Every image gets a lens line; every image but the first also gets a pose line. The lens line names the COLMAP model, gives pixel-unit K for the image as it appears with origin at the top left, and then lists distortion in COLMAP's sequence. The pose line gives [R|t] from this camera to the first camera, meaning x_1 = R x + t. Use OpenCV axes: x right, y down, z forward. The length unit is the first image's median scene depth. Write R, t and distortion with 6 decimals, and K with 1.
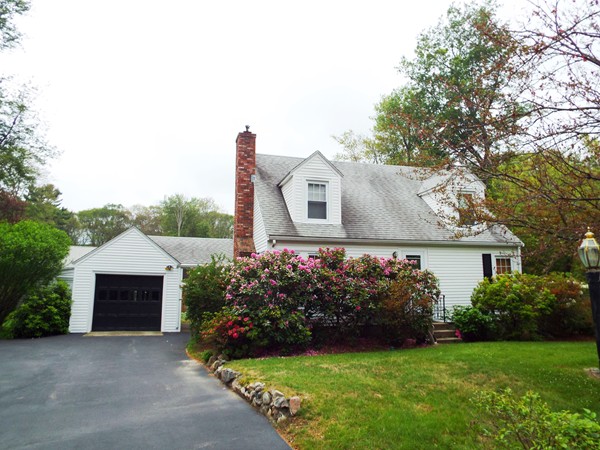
lens RADIAL K [[416.8, 0, 302.2], [0, 416.8, 221.5], [0, 0, 1]] dist [-0.035824, 0.017581]
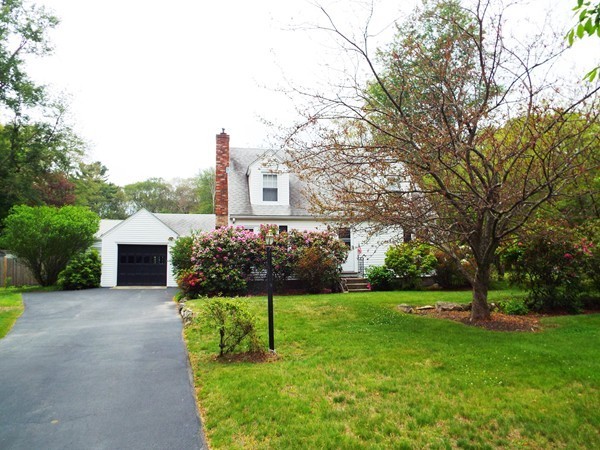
lens RADIAL K [[416.8, 0, 299.6], [0, 416.8, 224.1], [0, 0, 1]] dist [-0.035824, 0.017581]
pose [[0.993949, -0.015453, -0.108747, 0.251946], [0.024904, 0.995976, 0.086089, -0.042276], [0.106979, -0.088276, 0.990335, -0.286539]]
